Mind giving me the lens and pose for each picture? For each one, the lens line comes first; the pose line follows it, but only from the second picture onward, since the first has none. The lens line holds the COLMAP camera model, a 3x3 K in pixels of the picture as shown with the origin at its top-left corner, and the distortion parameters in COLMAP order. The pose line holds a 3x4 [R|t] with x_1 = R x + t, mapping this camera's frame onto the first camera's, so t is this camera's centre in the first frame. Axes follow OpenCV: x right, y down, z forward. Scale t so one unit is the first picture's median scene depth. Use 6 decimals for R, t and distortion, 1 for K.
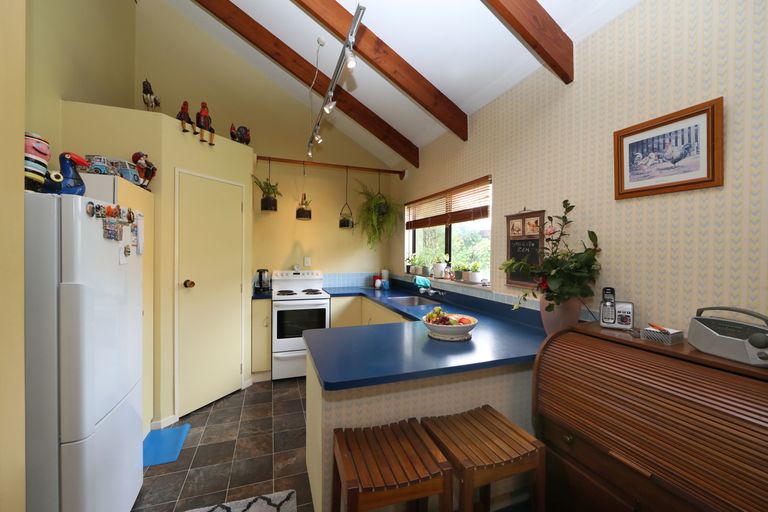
lens RADIAL K [[308.3, 0, 384.0], [0, 308.3, 256.0], [0, 0, 1]] dist [0.001715, 0.000076]
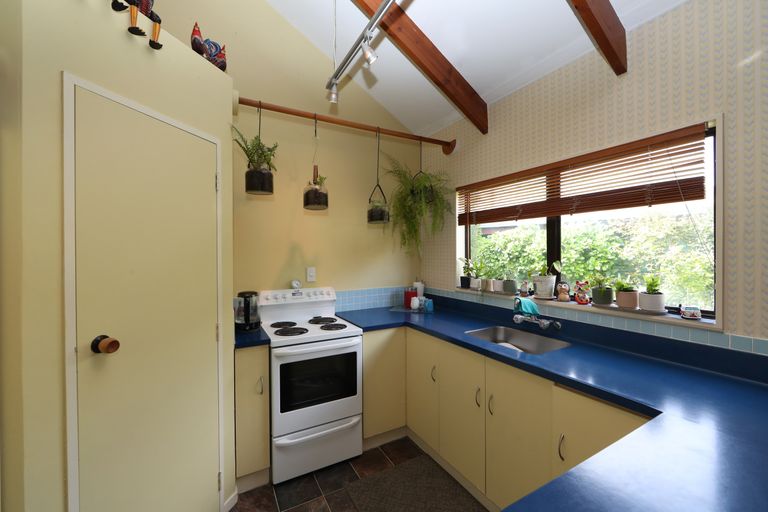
lens RADIAL K [[310.5, 0, 384.0], [0, 310.5, 256.0], [0, 0, 1]] dist [-0.002496, -0.000172]
pose [[0.987962, -0.015419, 0.153925, -0.231956], [0.015940, 0.999871, -0.002148, -0.020256], [-0.153872, 0.004576, 0.988080, 0.381215]]
